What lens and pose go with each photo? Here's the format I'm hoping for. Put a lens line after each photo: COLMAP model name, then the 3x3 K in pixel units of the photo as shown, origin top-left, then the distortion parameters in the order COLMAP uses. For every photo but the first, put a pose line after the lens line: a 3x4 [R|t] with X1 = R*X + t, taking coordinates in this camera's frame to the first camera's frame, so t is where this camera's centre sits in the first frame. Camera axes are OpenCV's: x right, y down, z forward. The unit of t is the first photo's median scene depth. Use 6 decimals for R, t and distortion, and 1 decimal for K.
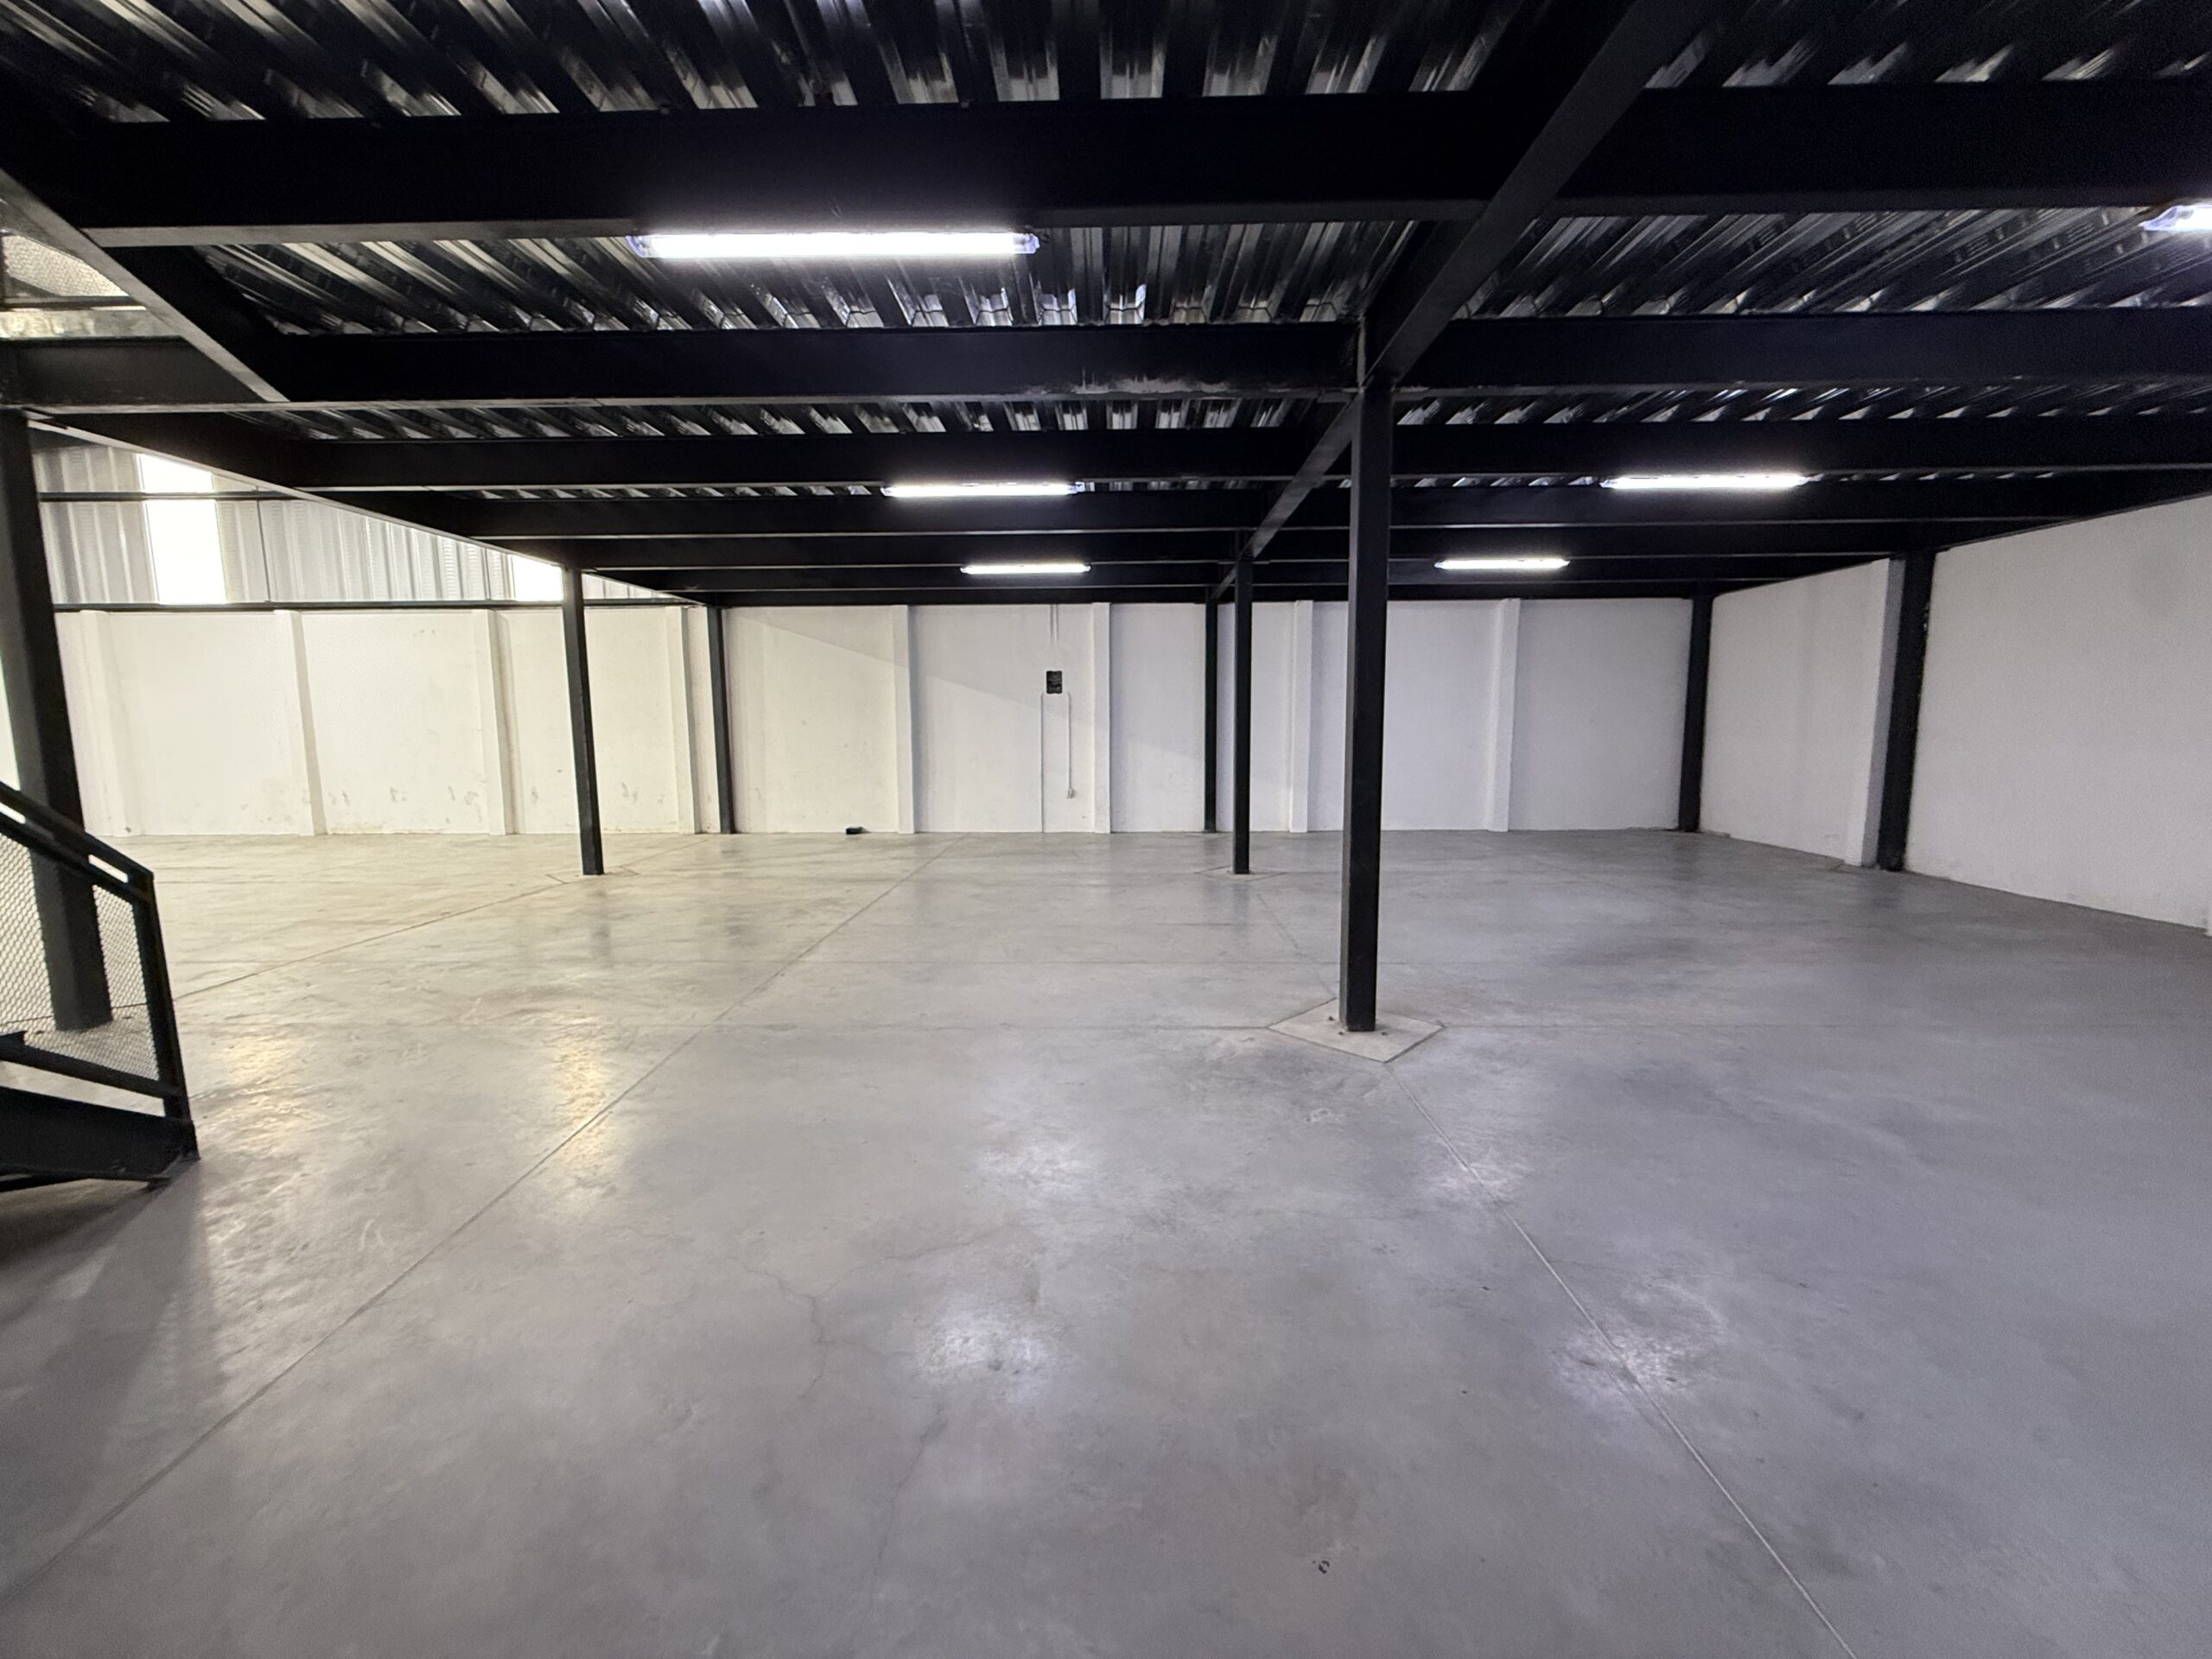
lens RADIAL K [[884.6, 0, 1101.7], [0, 884.6, 826.2], [0, 0, 1]] dist [0.000755, -0.000710]
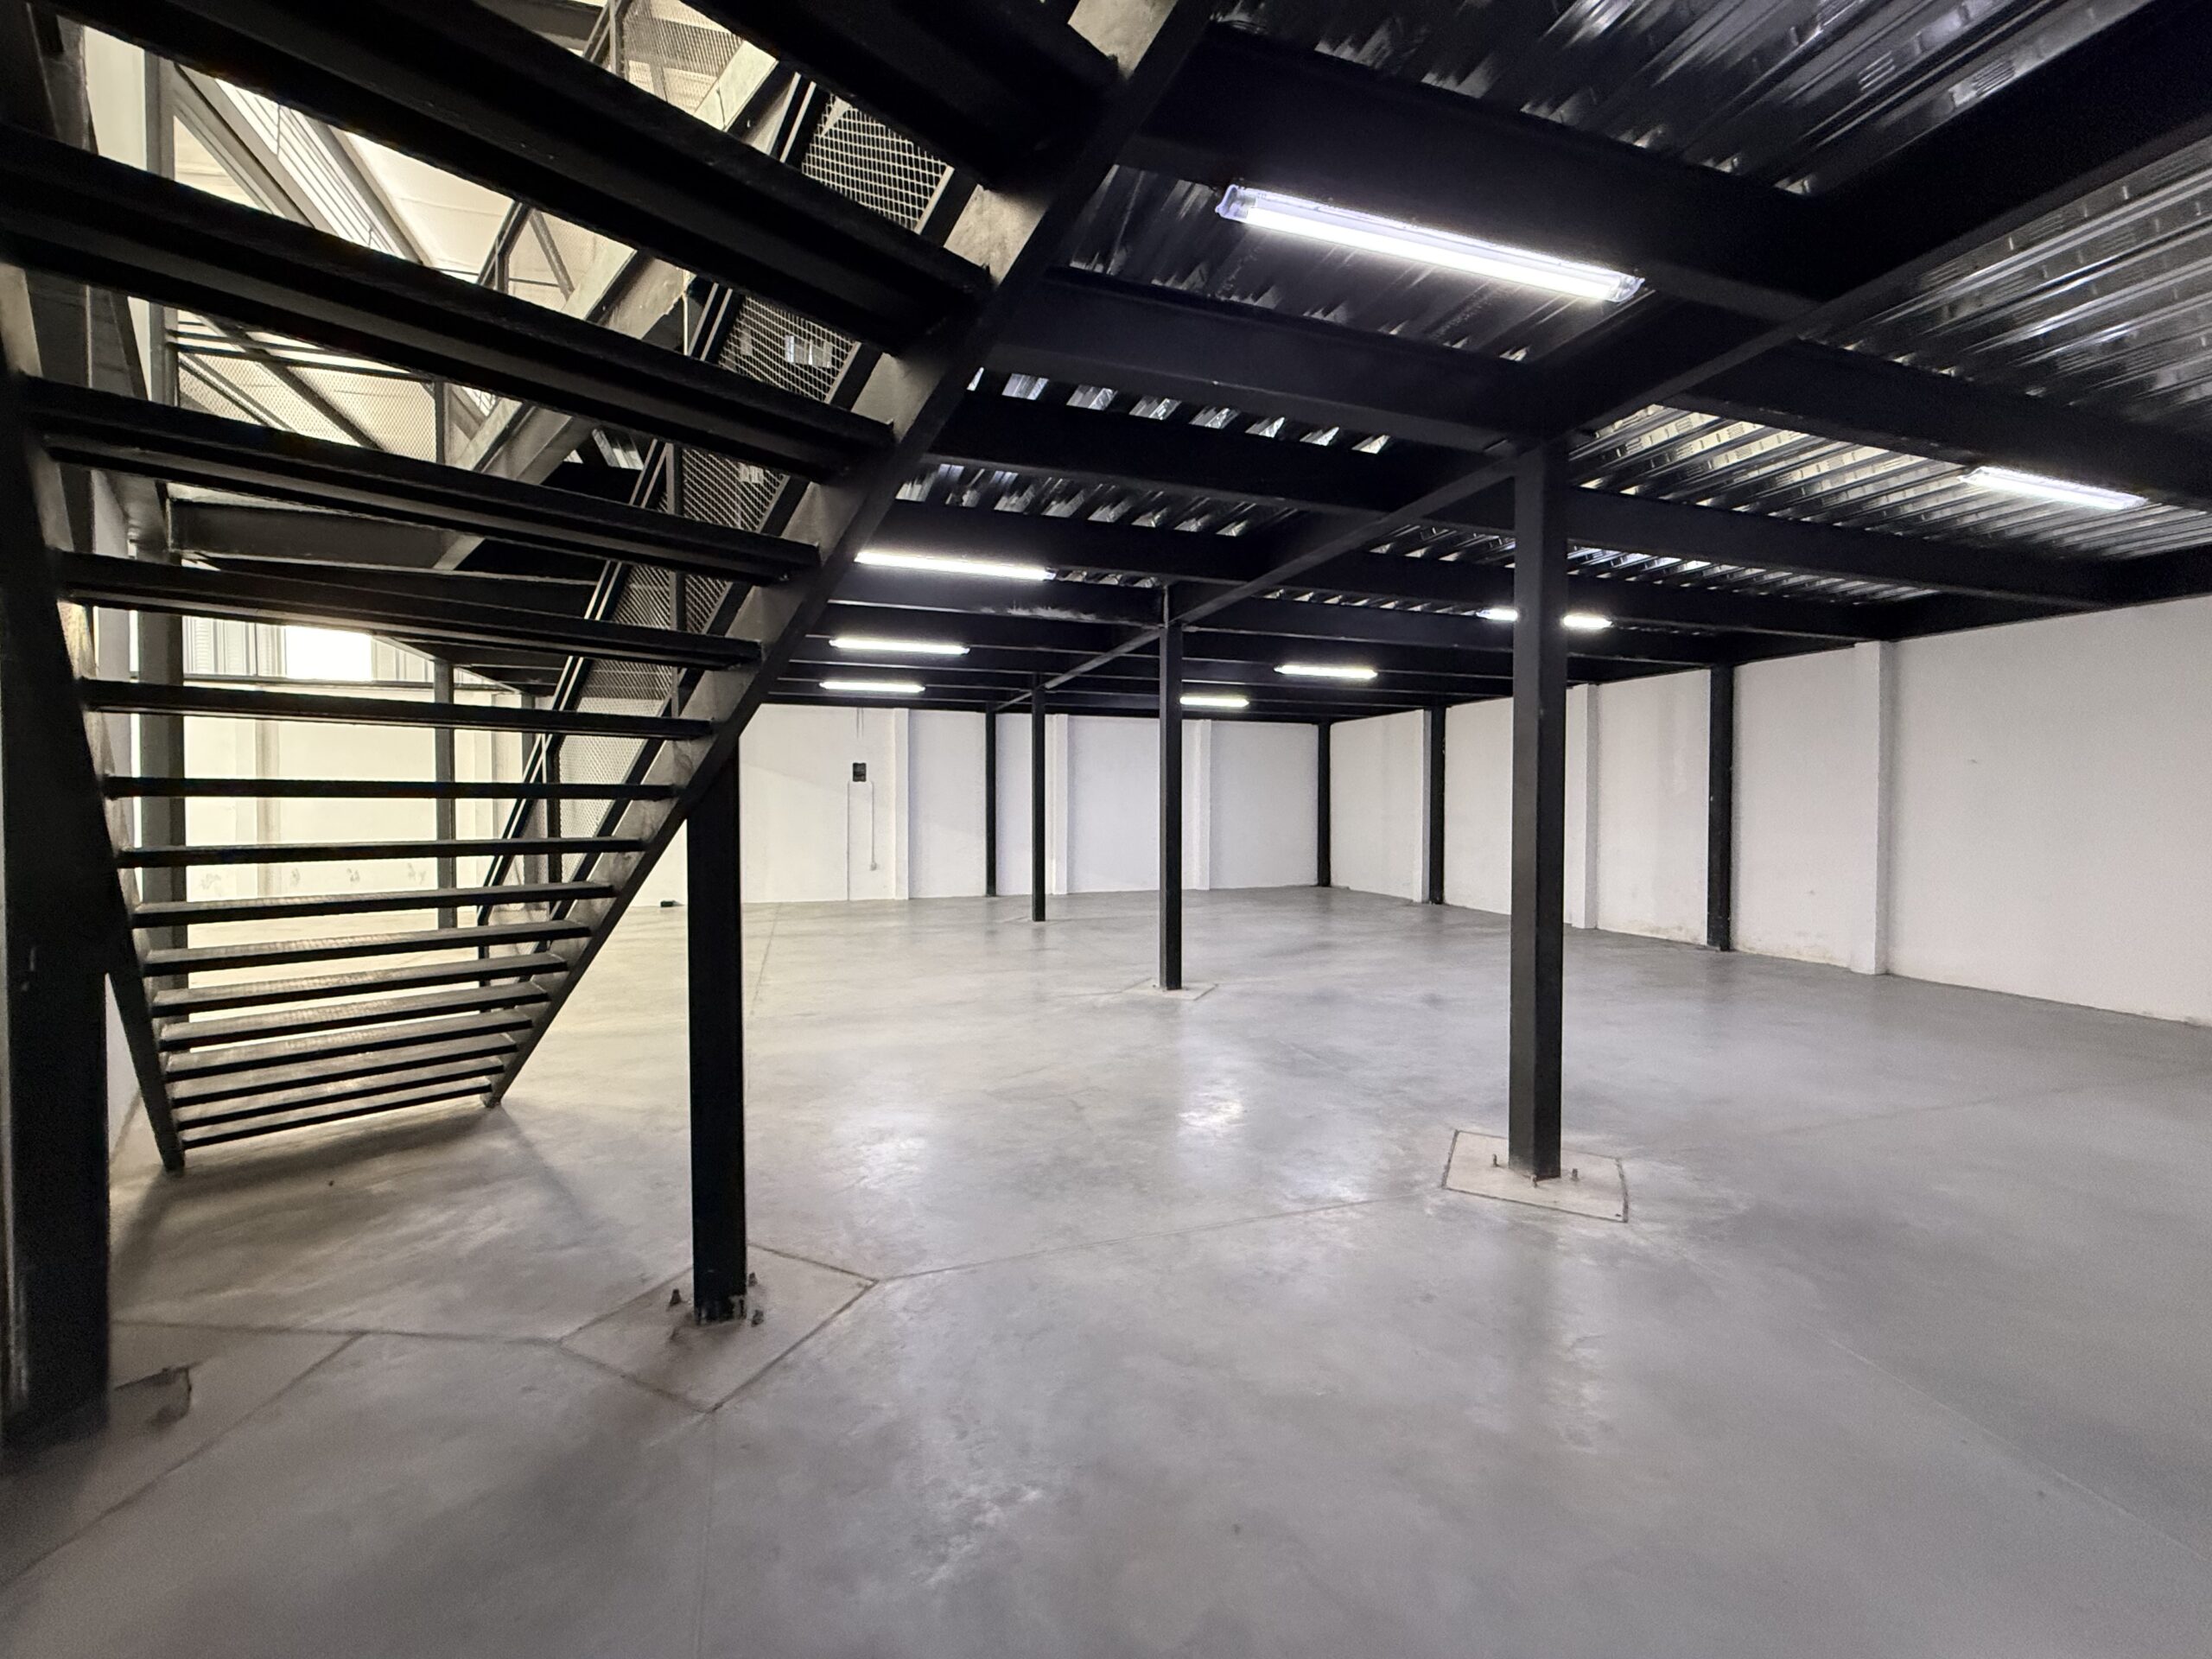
lens RADIAL K [[884.6, 0, 1112.5], [0, 884.6, 826.3], [0, 0, 1]] dist [0.000755, -0.000710]
pose [[0.935809, -0.000265, 0.352506, -0.195258], [0.034116, 0.995373, -0.089821, 0.033689], [-0.350852, 0.096081, 0.931489, -0.266120]]
